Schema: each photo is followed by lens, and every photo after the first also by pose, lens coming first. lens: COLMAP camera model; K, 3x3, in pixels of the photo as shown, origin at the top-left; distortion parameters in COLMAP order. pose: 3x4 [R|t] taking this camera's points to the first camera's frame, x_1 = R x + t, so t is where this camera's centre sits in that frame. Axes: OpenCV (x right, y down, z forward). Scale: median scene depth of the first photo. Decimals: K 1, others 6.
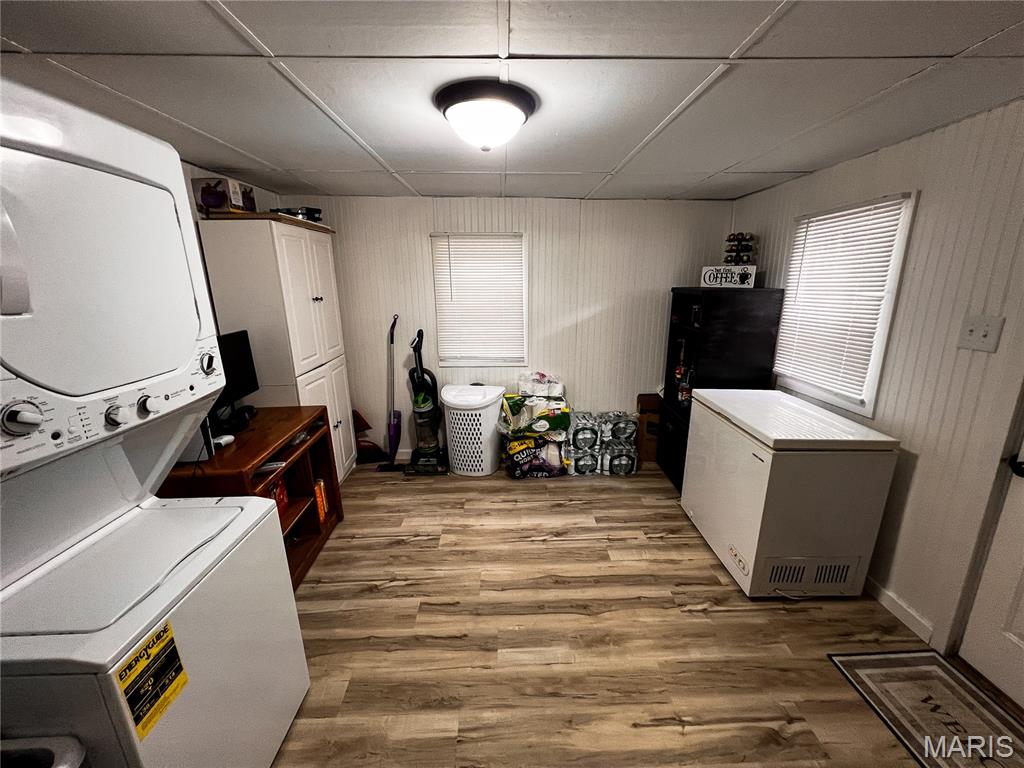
lens RADIAL K [[407.9, 0, 515.6], [0, 407.9, 382.2], [0, 0, 1]] dist [0.012911, -0.000352]
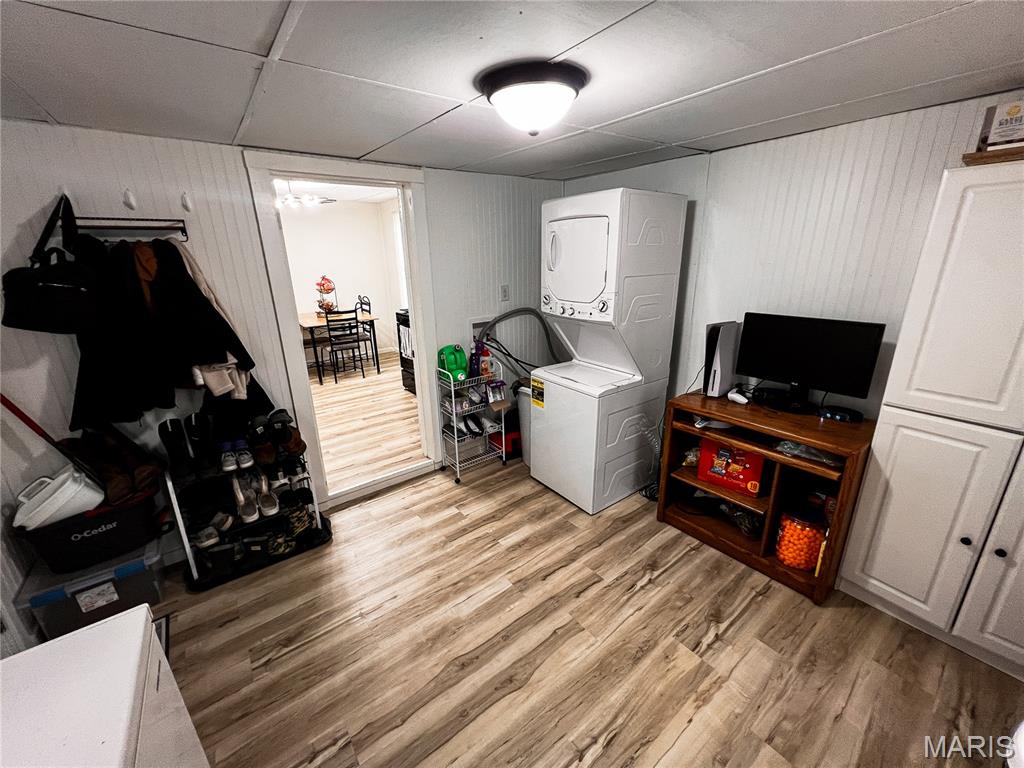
lens RADIAL K [[407.9, 0, 510.7], [0, 407.9, 379.0], [0, 0, 1]] dist [0.012911, -0.000352]
pose [[-0.811268, 0.203765, -0.548019, 0.455049], [-0.118403, 0.860627, 0.495279, -0.415152], [0.572560, 0.466691, -0.674073, 1.414961]]
